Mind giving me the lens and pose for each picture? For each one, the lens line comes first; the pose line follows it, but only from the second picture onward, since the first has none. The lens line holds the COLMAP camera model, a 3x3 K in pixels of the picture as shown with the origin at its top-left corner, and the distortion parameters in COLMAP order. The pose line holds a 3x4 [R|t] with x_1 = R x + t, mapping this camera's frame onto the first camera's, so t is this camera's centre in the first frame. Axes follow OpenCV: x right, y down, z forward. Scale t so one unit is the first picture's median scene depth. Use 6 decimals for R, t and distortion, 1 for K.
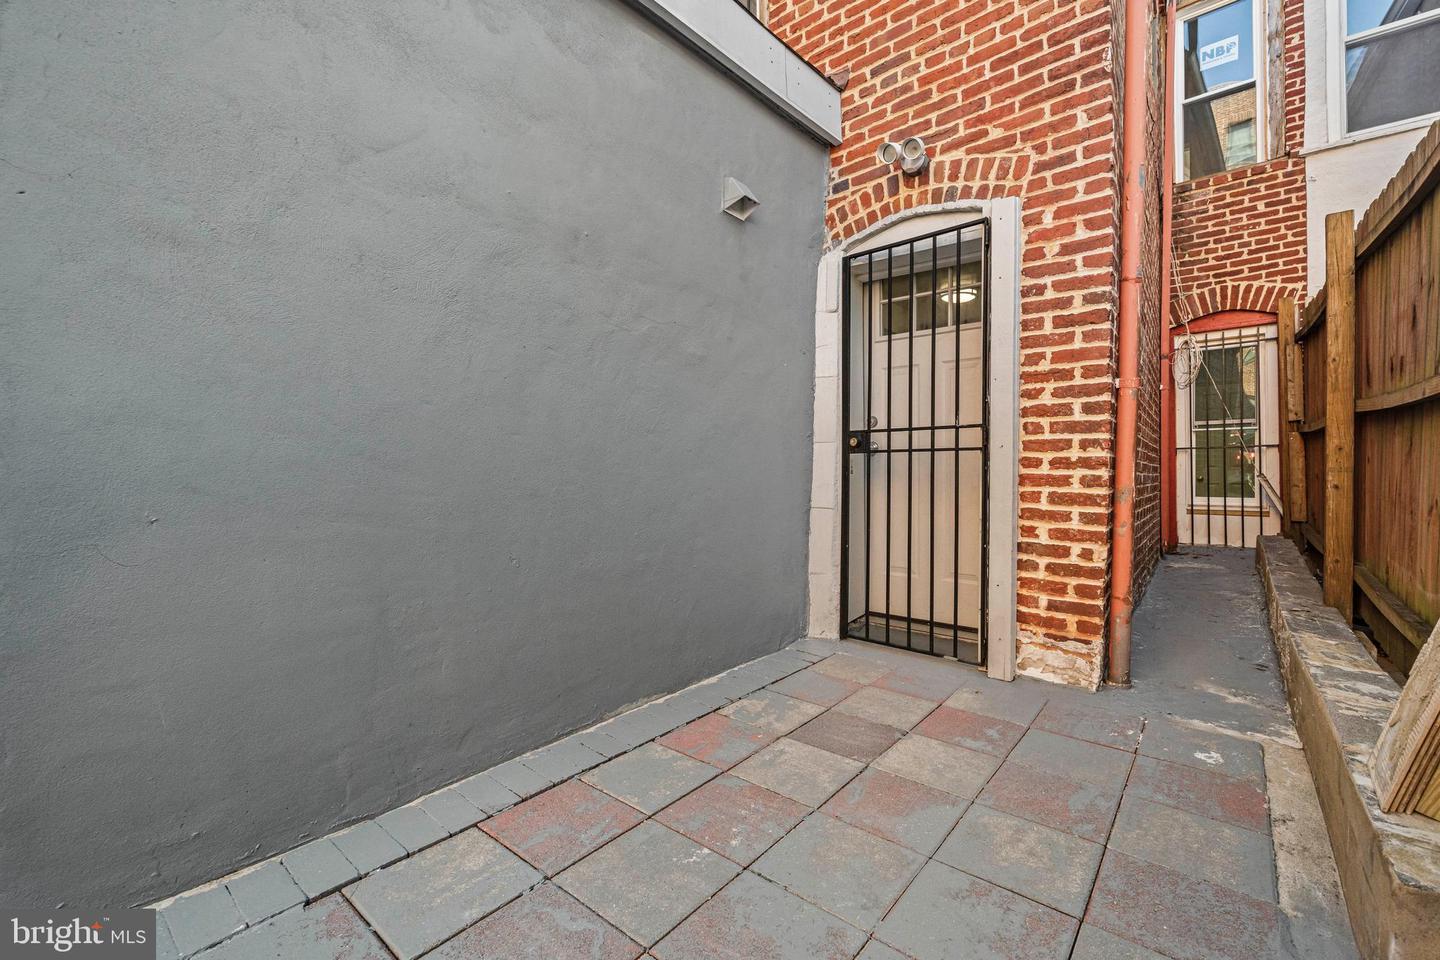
lens RADIAL K [[605.5, 0, 720.8], [0, 605.5, 473.0], [0, 0, 1]] dist [0.000052, -0.000033]
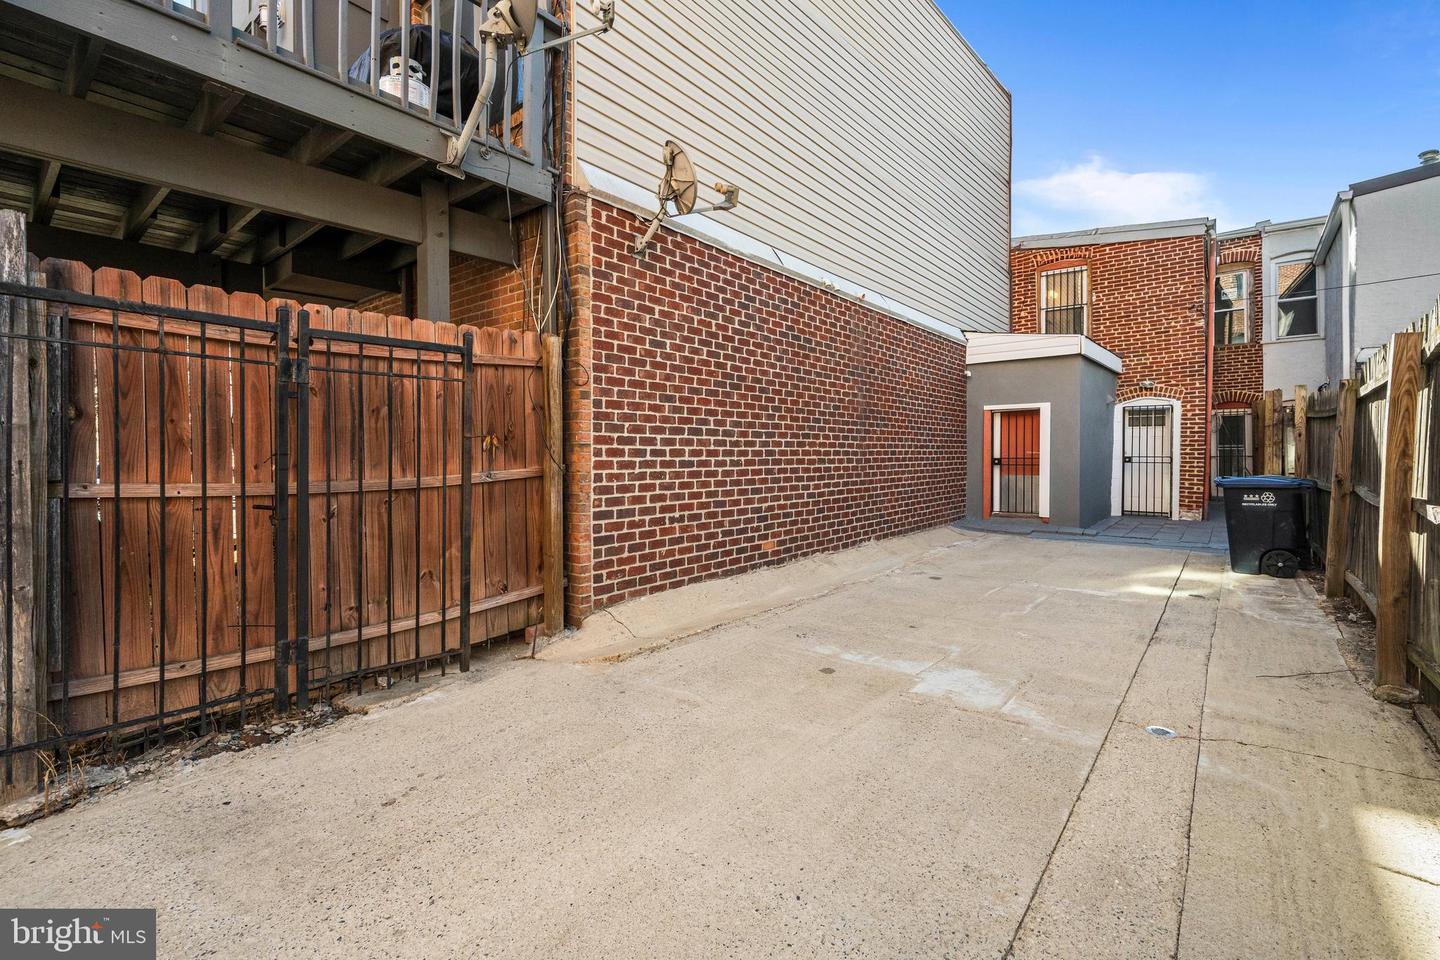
lens RADIAL K [[619.7, 0, 717.5], [0, 619.7, 458.8], [0, 0, 1]] dist [0.000869, 0.000130]
pose [[0.999976, 0.004787, 0.005019, -2.364797], [-0.004781, 0.999988, -0.001209, -0.044001], [-0.005025, 0.001185, 0.999987, -2.818816]]
